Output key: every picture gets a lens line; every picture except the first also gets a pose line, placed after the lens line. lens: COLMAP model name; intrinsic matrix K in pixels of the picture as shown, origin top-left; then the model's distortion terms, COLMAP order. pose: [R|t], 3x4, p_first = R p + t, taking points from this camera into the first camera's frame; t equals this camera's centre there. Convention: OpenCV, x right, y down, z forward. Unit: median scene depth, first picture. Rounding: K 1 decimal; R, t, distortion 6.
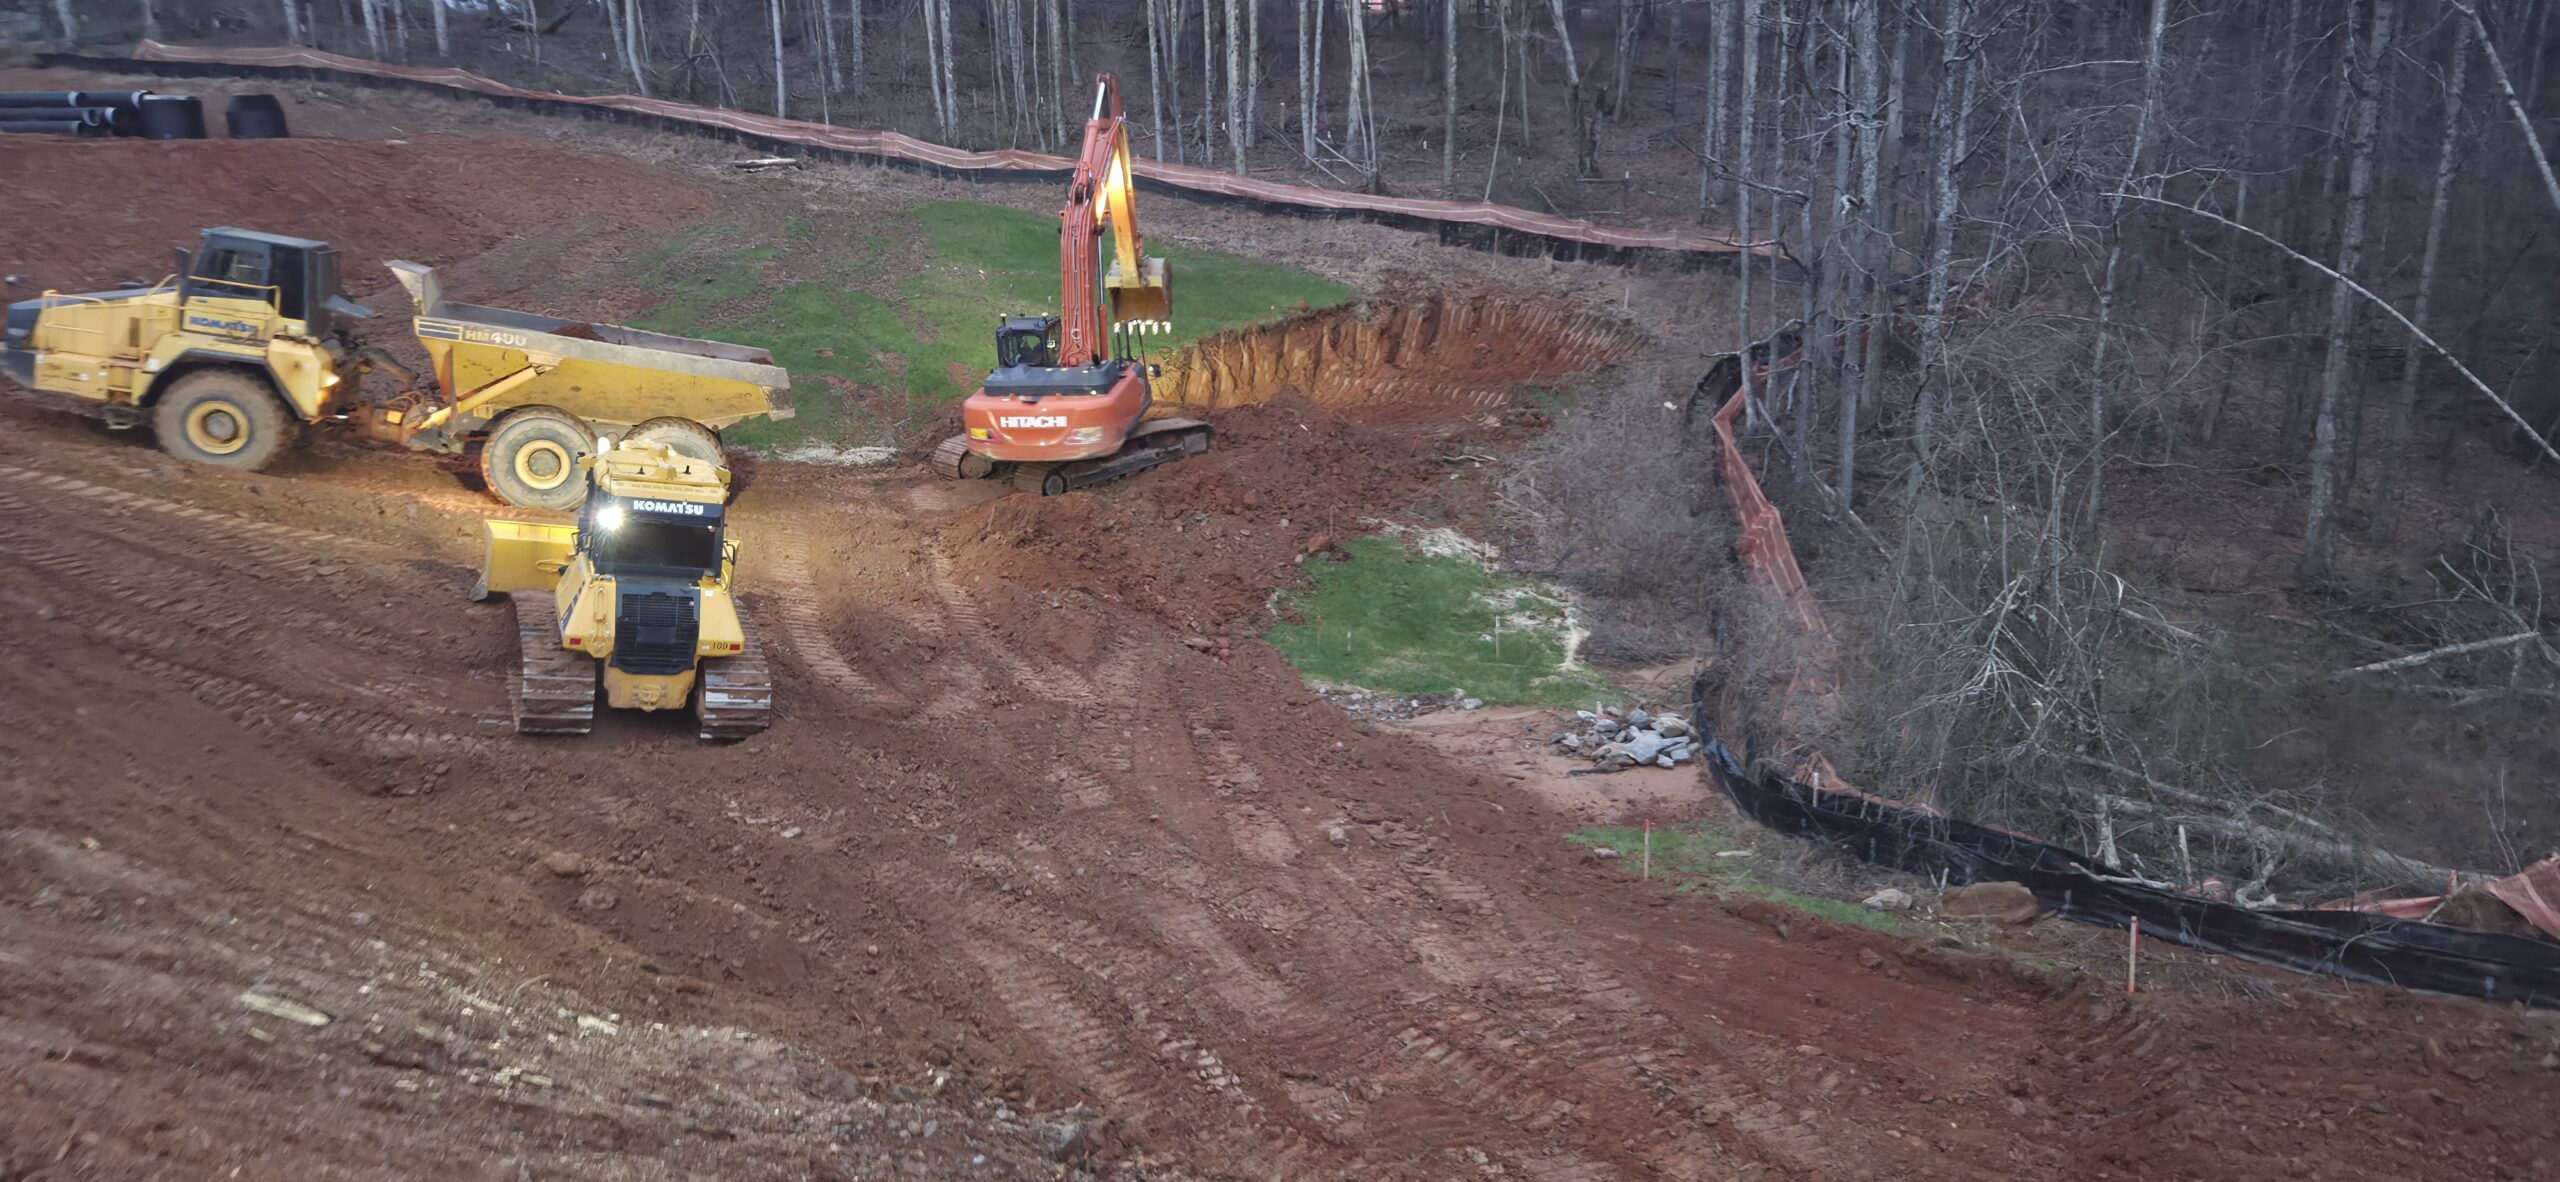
lens RADIAL K [[1699.3, 0, 1264.1], [0, 1699.3, 553.6], [0, 0, 1]] dist [0.057065, -0.043804]
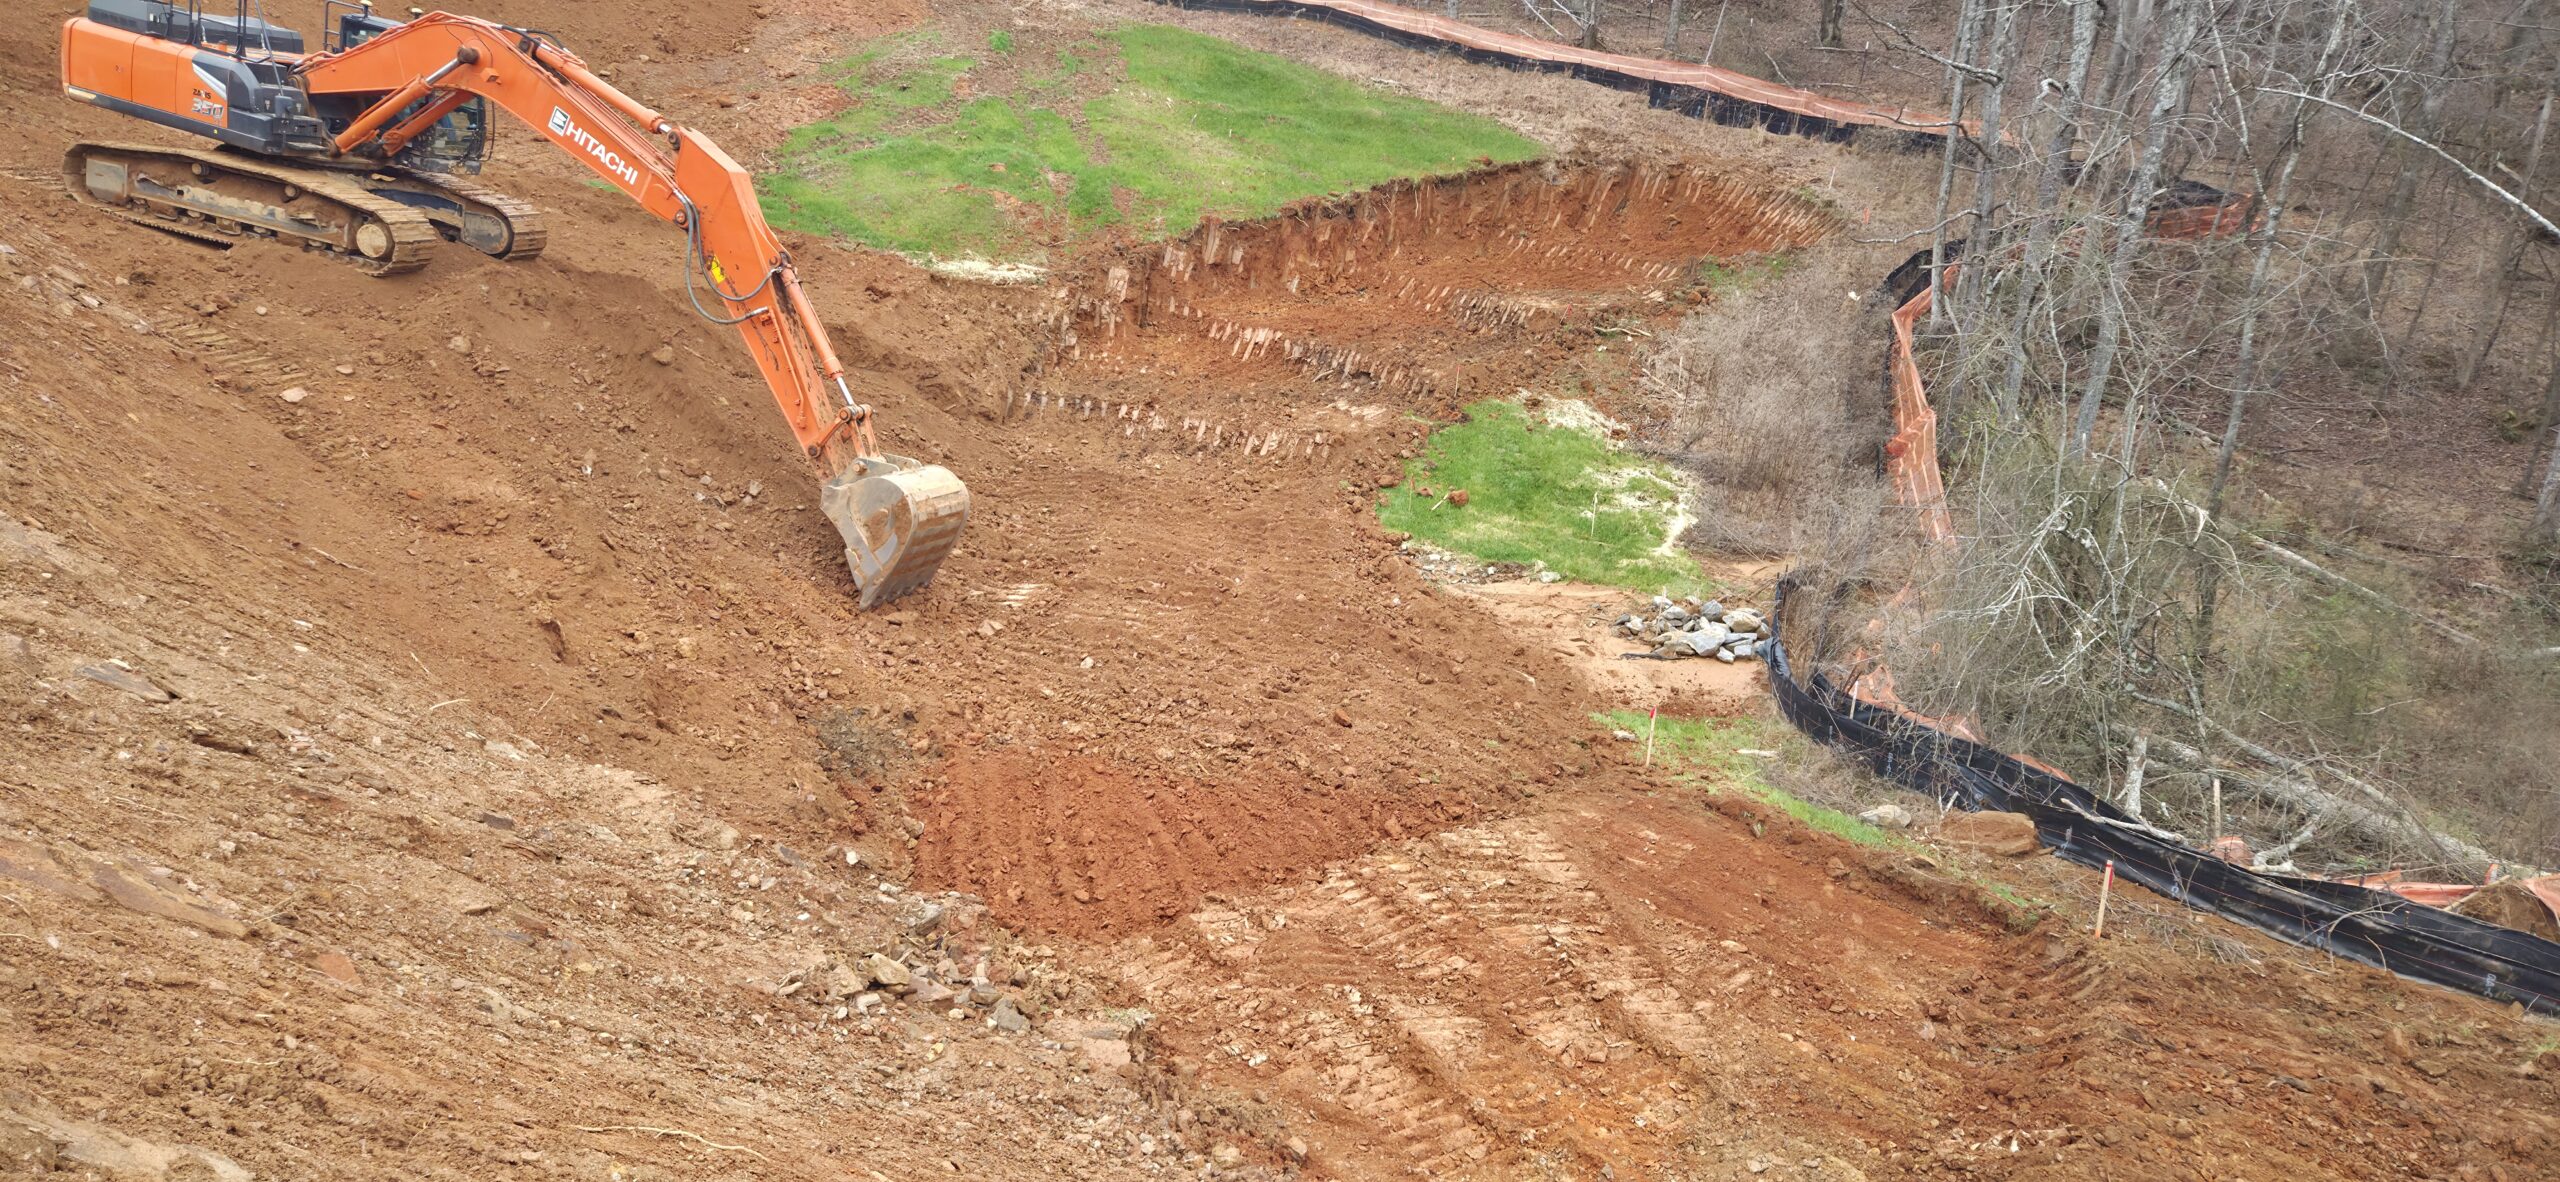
lens RADIAL K [[1699.3, 0, 1286.6], [0, 1699.3, 572.4], [0, 0, 1]] dist [0.057065, -0.043804]
pose [[0.983901, 0.113427, -0.138108, 0.112042], [-0.100121, 0.989960, 0.099774, 0.002707], [0.148038, -0.084340, 0.985379, 0.007121]]
